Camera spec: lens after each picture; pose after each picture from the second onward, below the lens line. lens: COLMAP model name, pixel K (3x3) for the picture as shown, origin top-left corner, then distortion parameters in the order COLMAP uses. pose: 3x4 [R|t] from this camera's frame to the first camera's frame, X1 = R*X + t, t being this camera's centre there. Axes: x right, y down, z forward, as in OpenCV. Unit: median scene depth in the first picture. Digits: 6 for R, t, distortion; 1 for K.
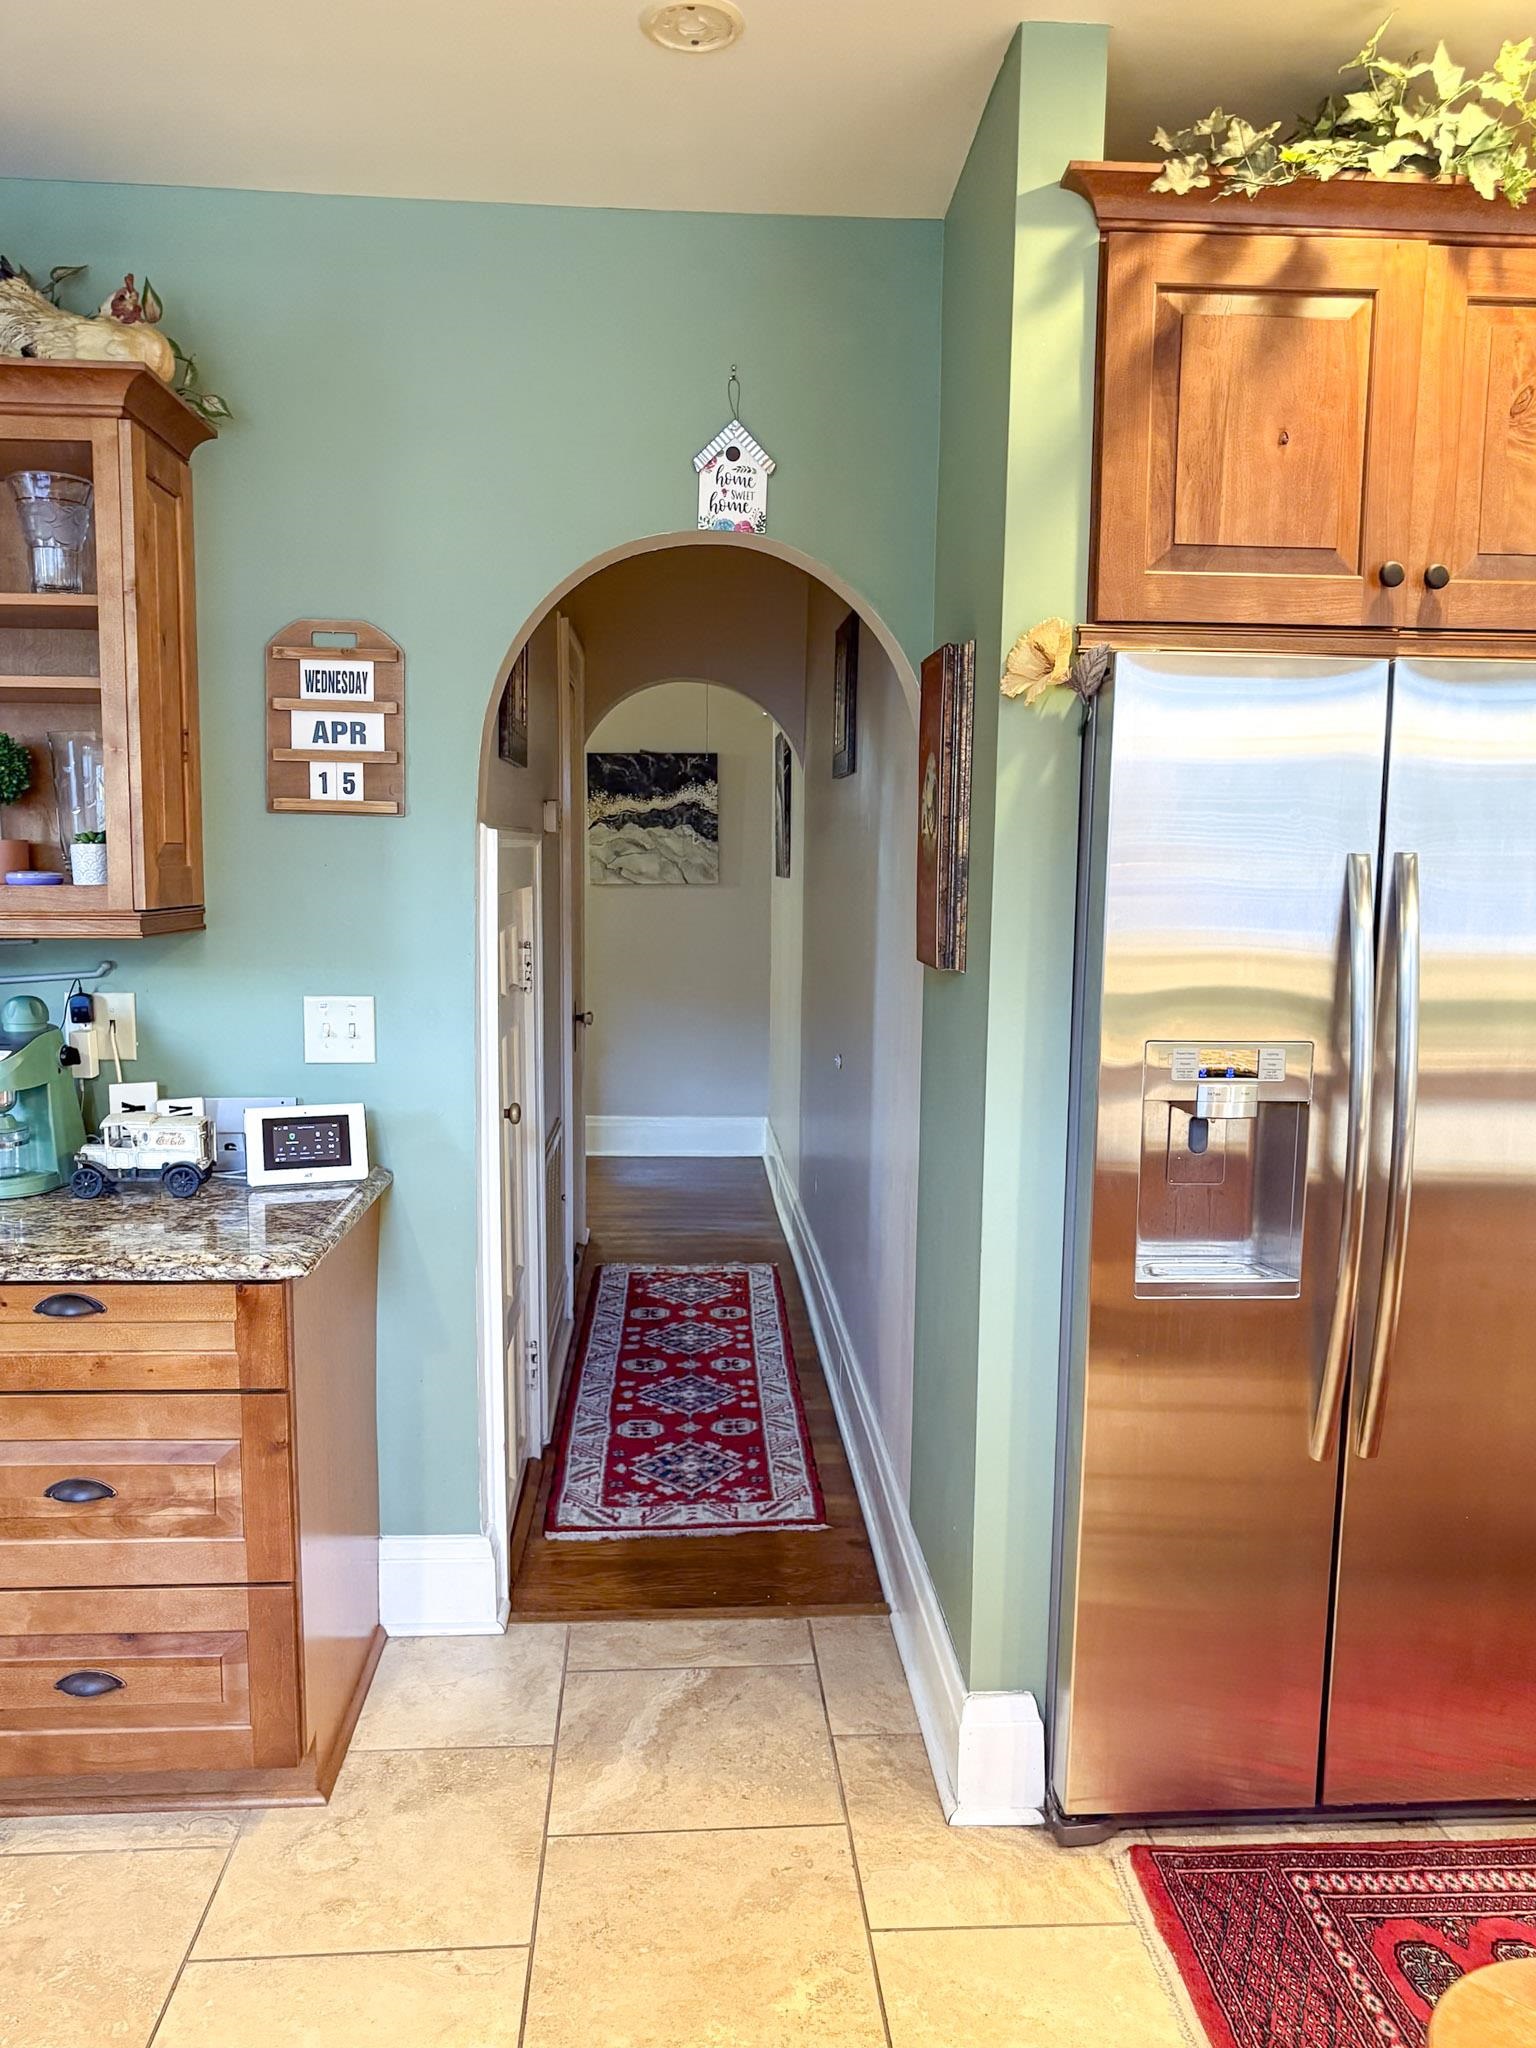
lens RADIAL K [[1488.9, 0, 774.9], [0, 1488.9, 1043.0], [0, 0, 1]] dist [-0.019325, 0.020244]
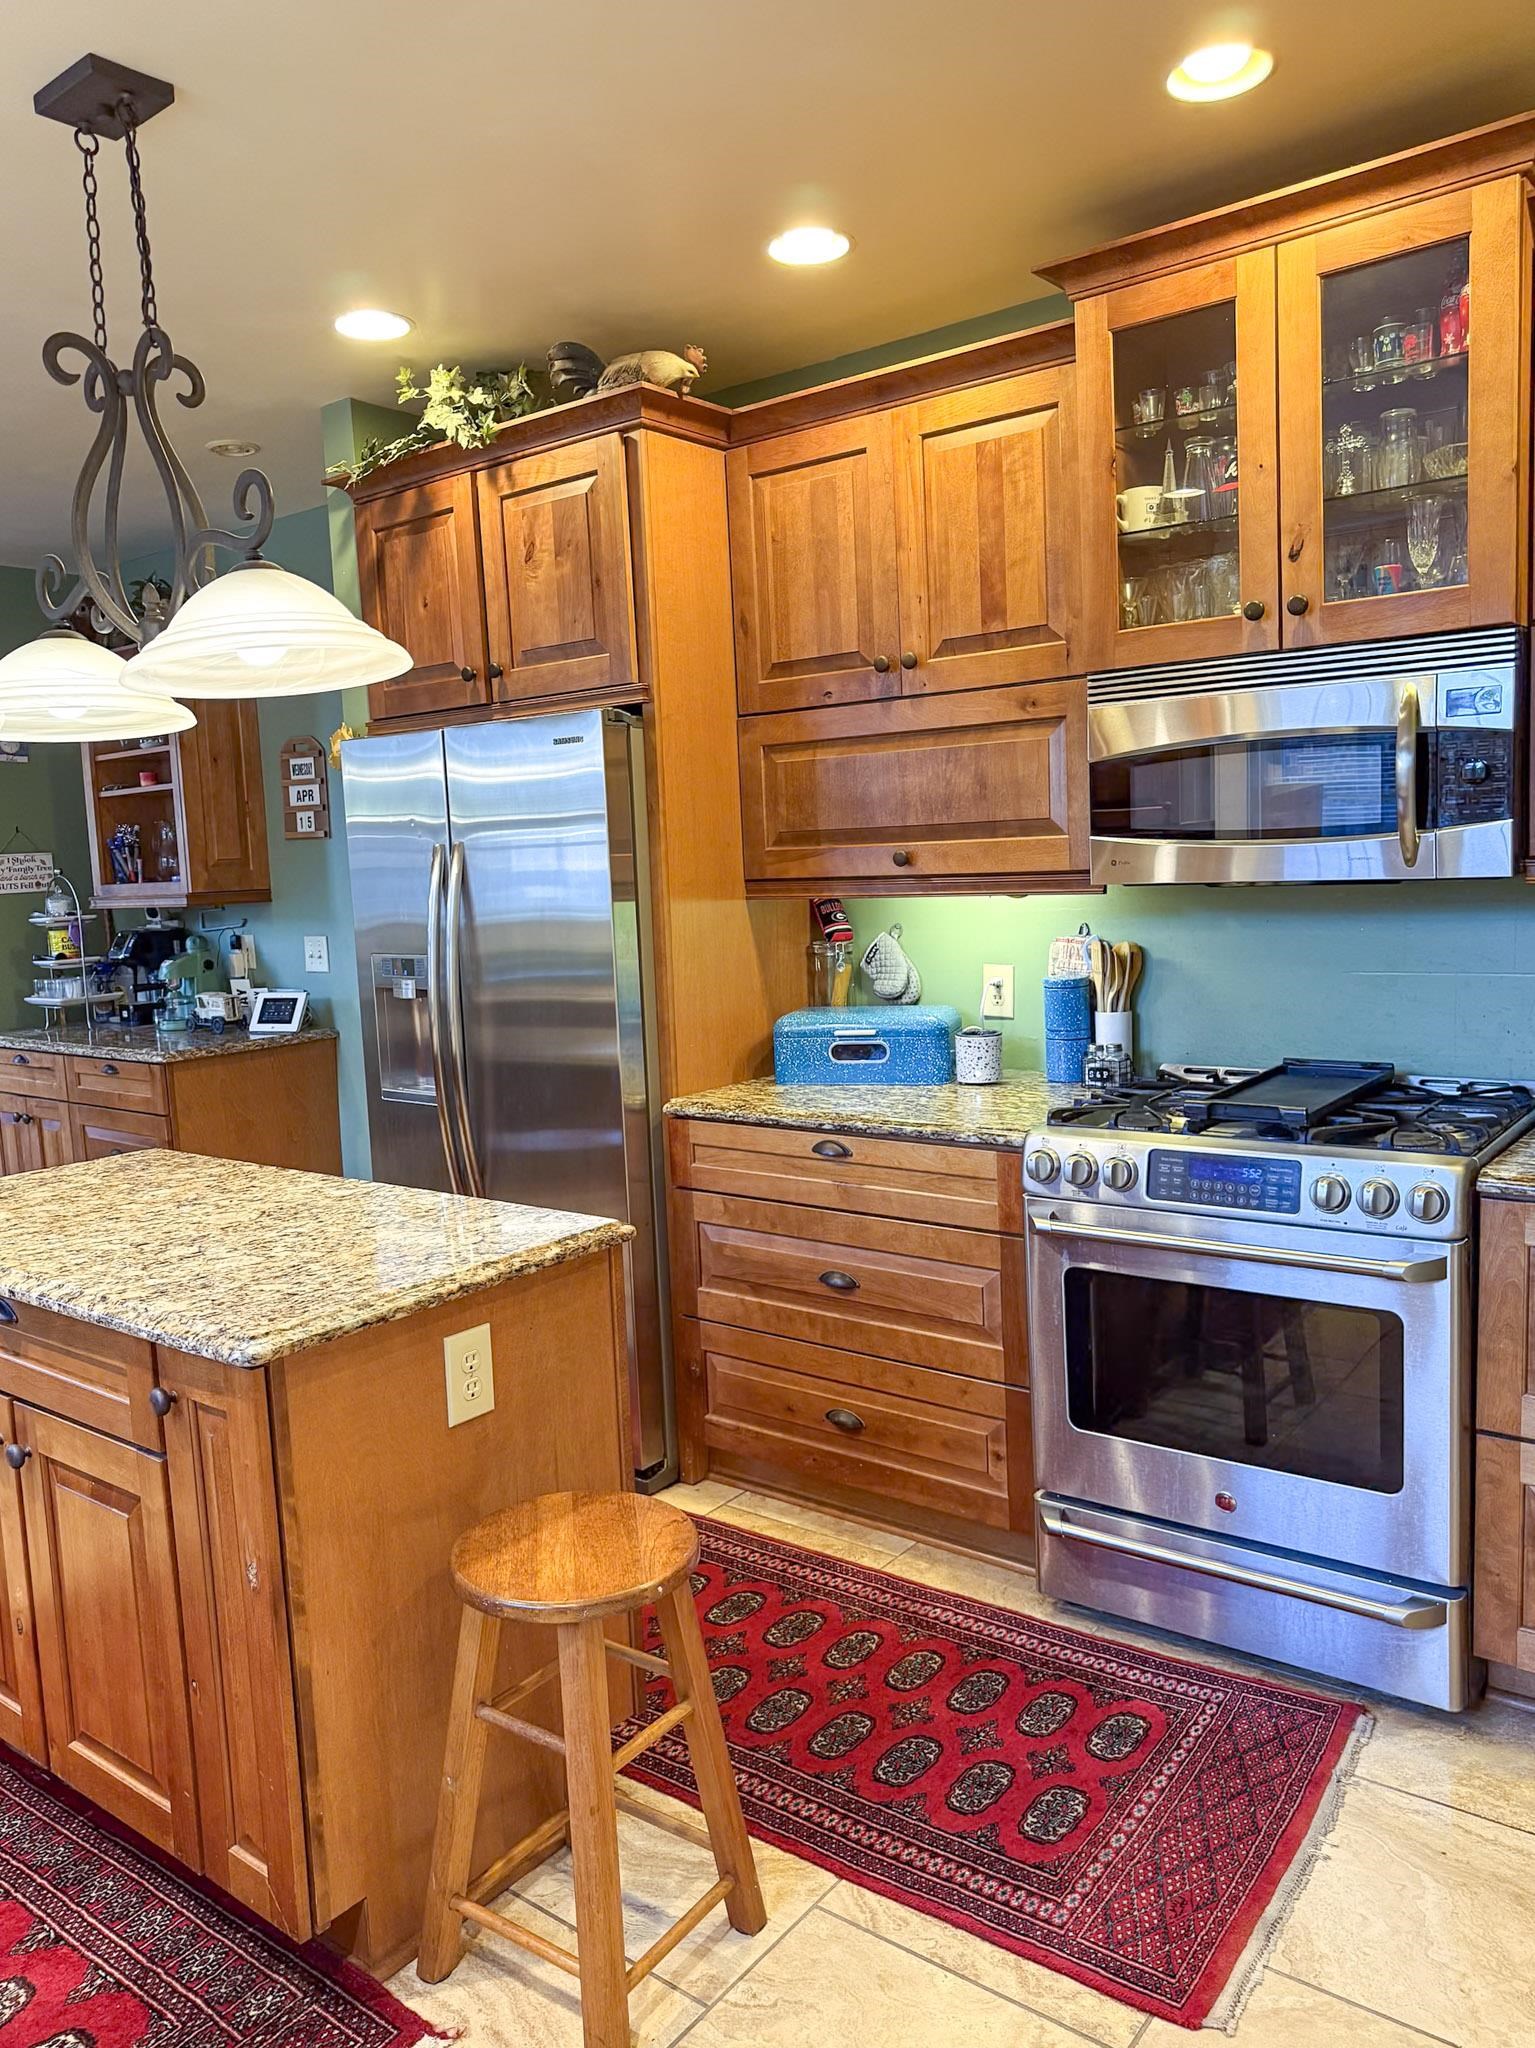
lens RADIAL K [[1488.9, 0, 787.4], [0, 1488.9, 1032.7], [0, 0, 1]] dist [-0.019325, 0.020244]
pose [[0.746891, 0.037712, -0.663877, 1.808433], [-0.025796, 0.999282, 0.027744, 0.030233], [0.664446, -0.003596, 0.747327, -0.007971]]
